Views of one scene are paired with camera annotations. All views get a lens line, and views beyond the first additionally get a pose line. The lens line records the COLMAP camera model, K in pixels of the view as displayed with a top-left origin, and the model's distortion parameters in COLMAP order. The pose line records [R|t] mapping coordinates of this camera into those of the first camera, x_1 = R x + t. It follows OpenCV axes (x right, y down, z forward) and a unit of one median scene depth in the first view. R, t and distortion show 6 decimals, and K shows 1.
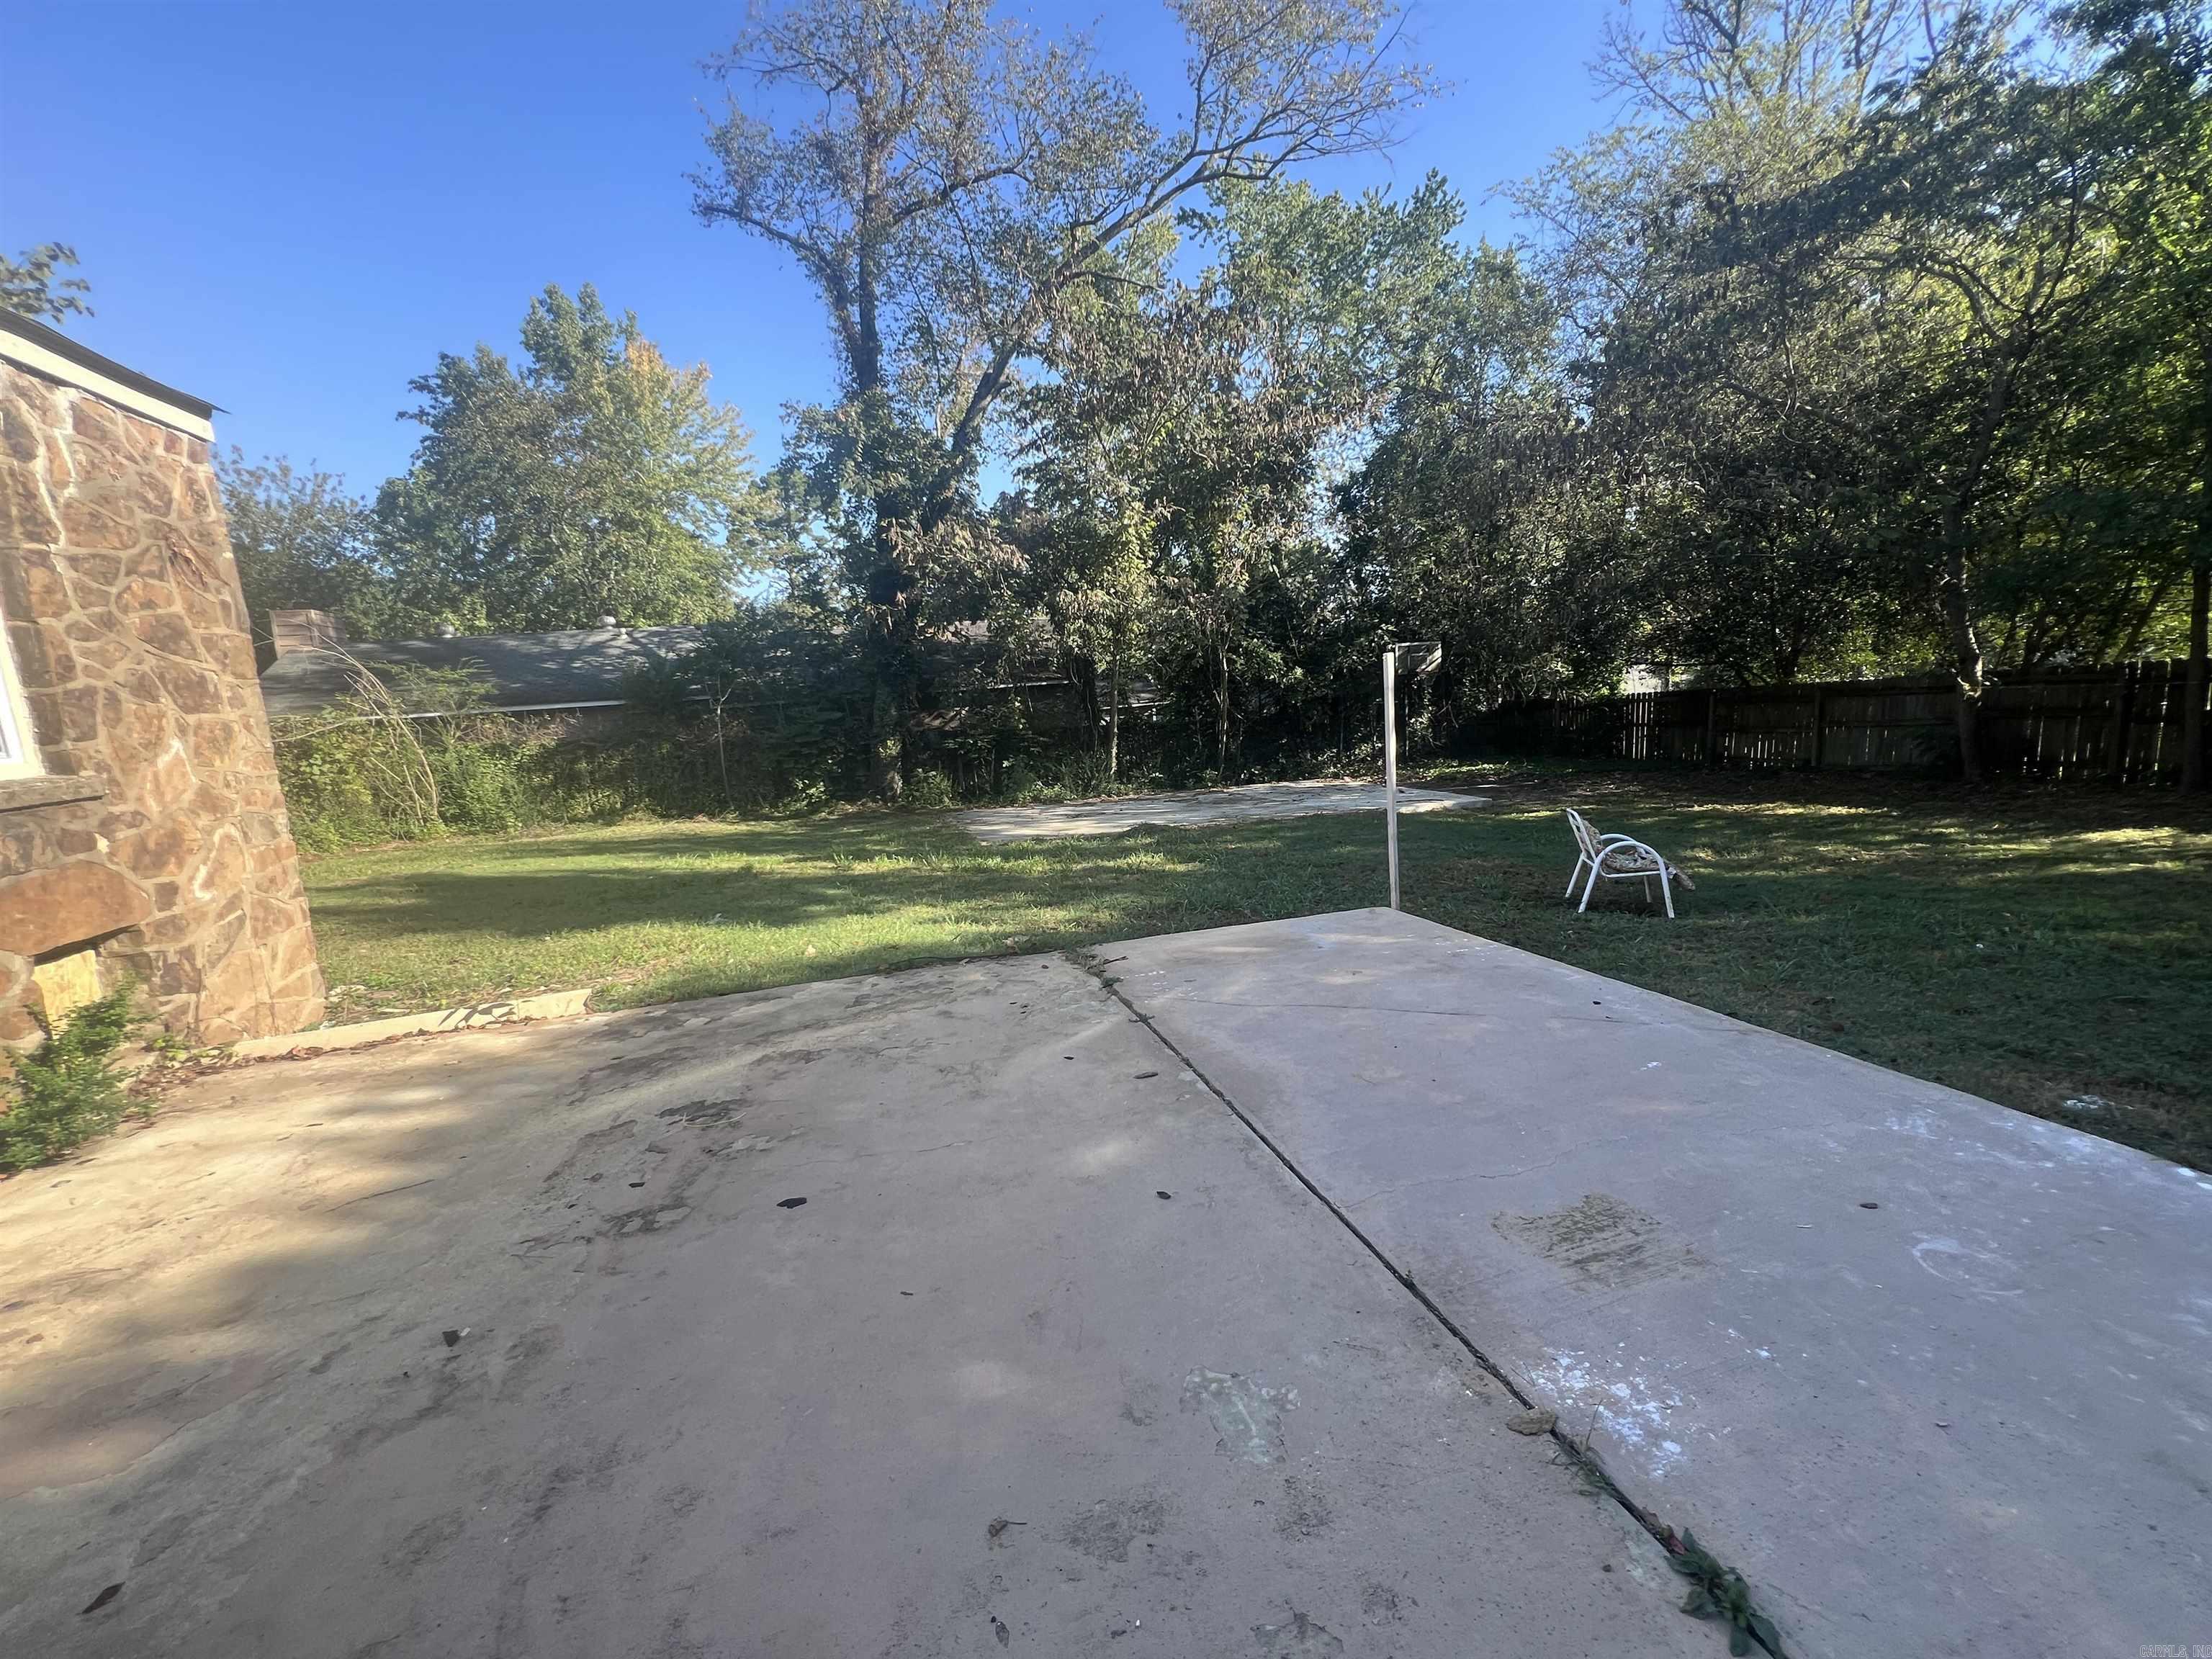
lens RADIAL K [[887.3, 0, 1106.4], [0, 887.3, 831.2], [0, 0, 1]] dist [-0.000452, -0.000019]
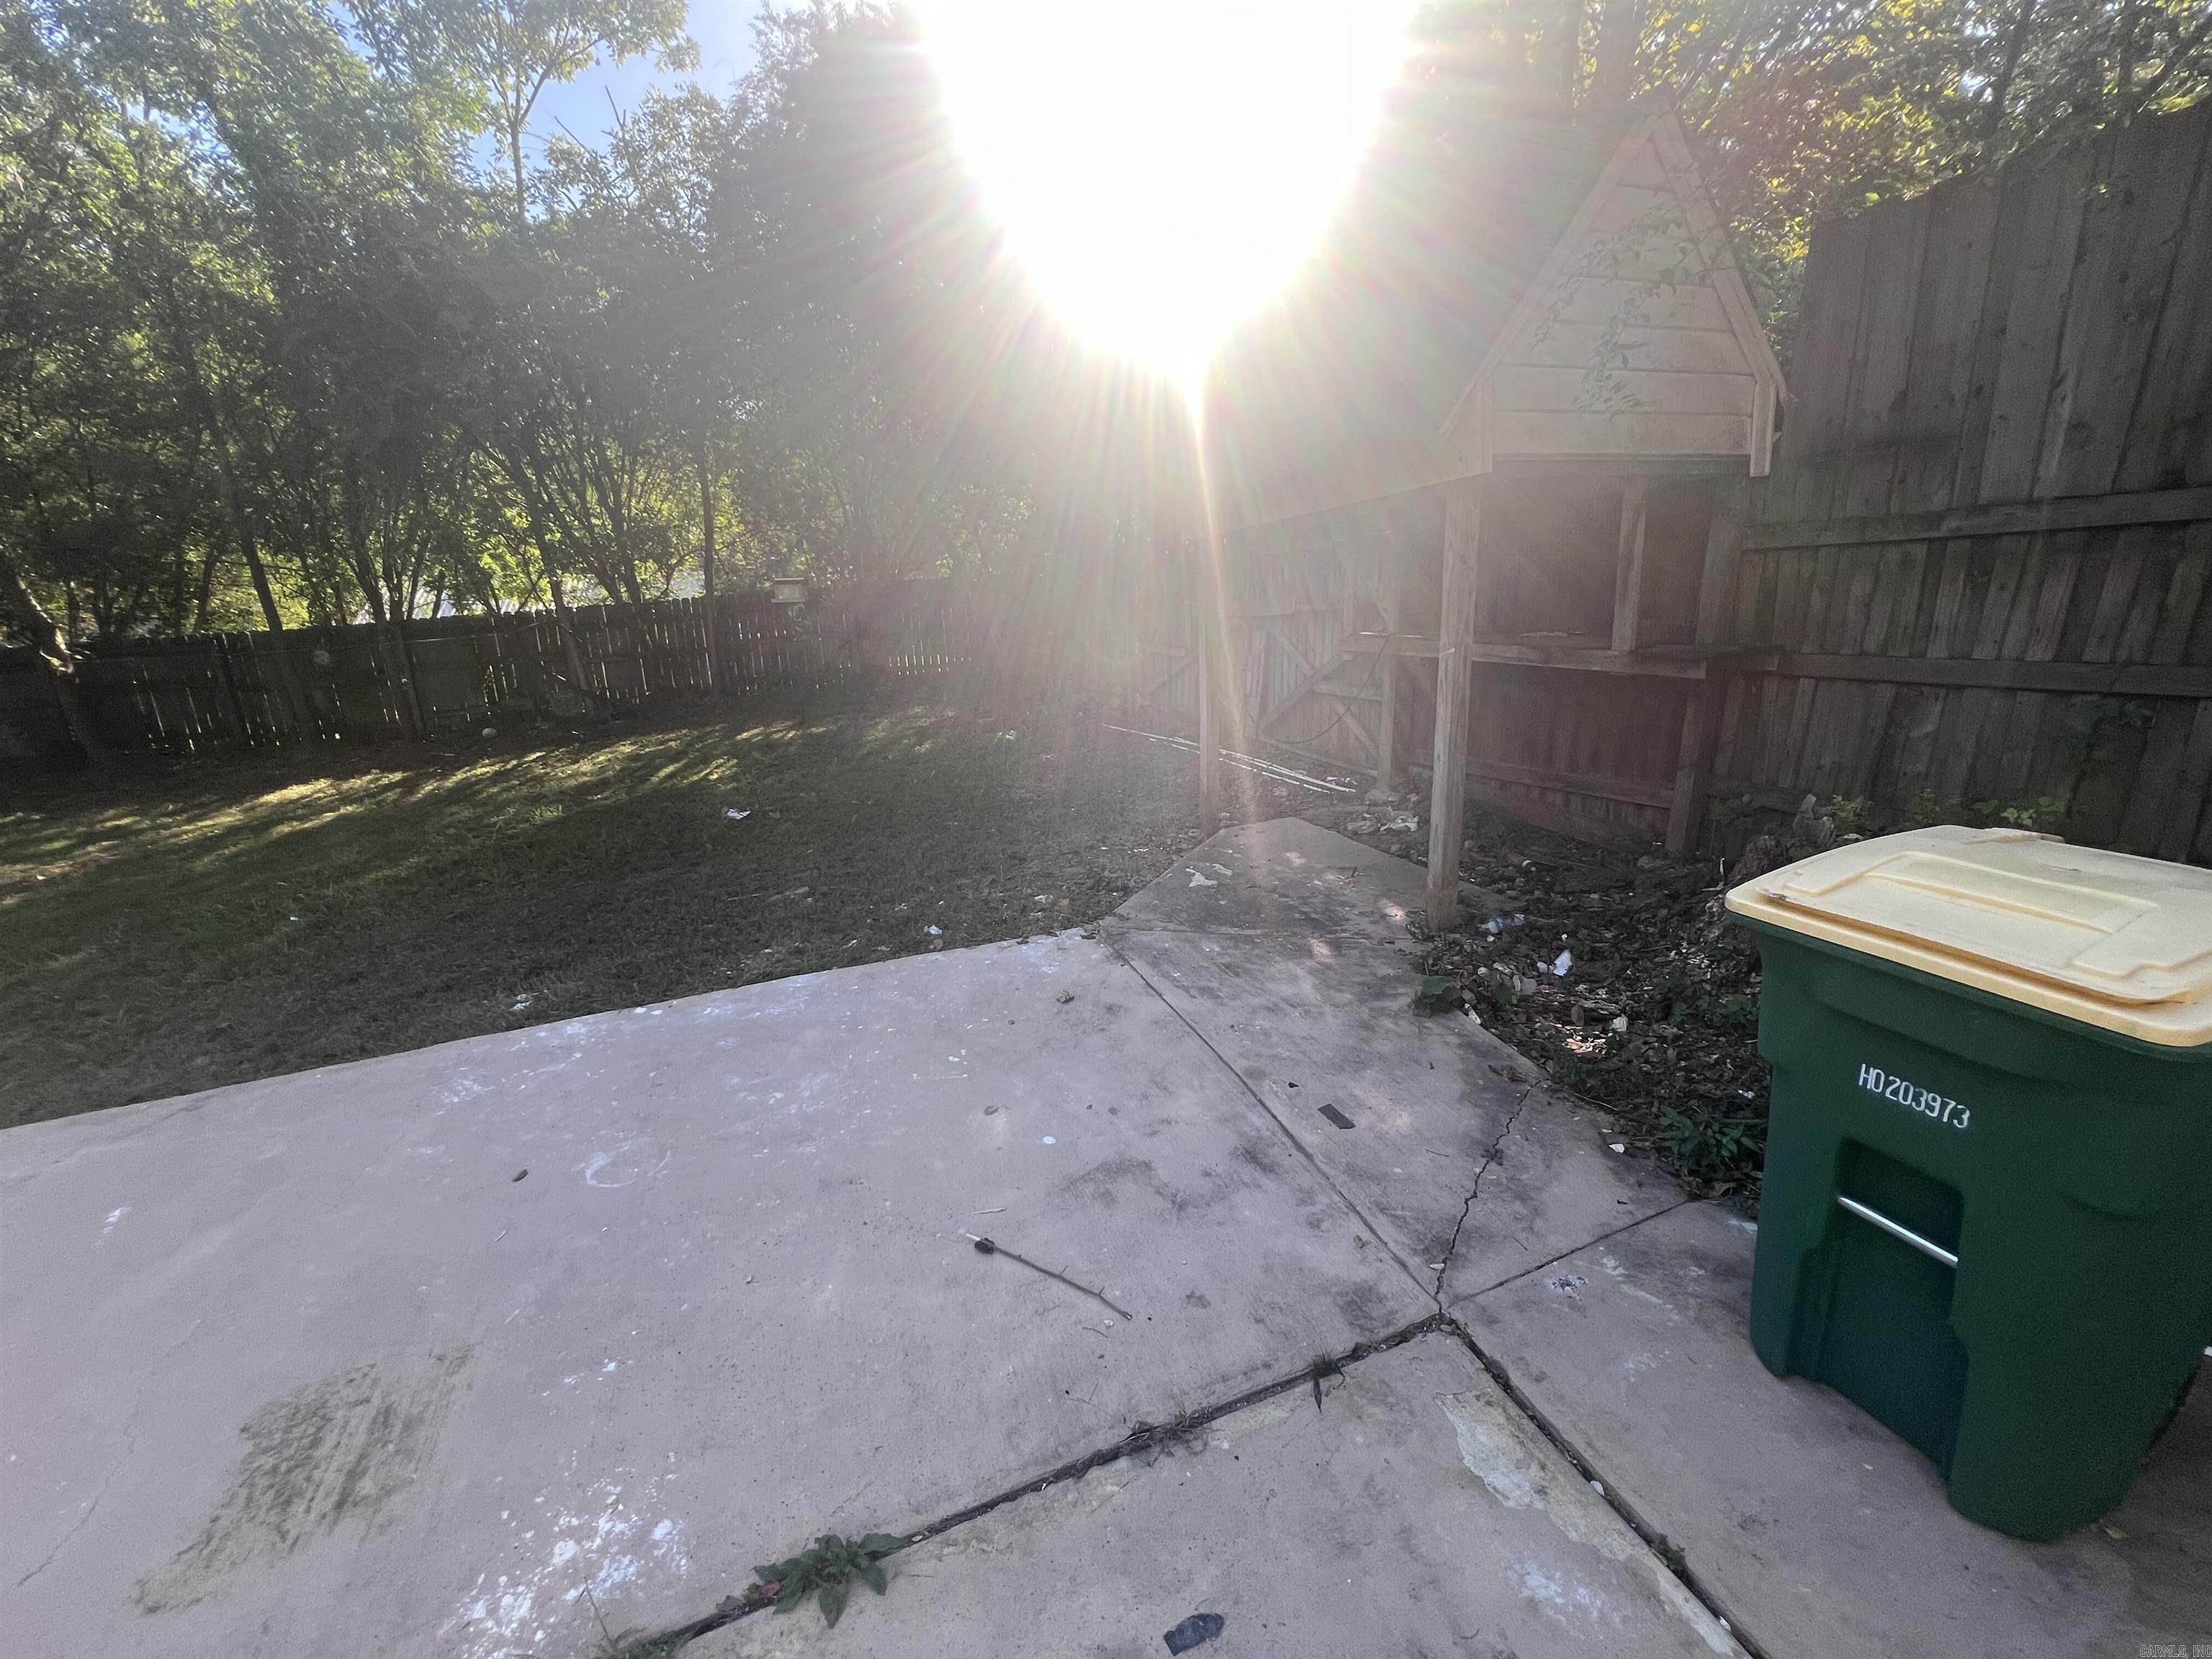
lens RADIAL K [[887.3, 0, 1103.7], [0, 887.3, 826.5], [0, 0, 1]] dist [-0.000452, -0.000019]
pose [[-0.097511, -0.205175, 0.973856, -0.057991], [0.187507, 0.957208, 0.220442, -0.032555], [-0.977411, 0.204100, -0.054866, 0.366960]]
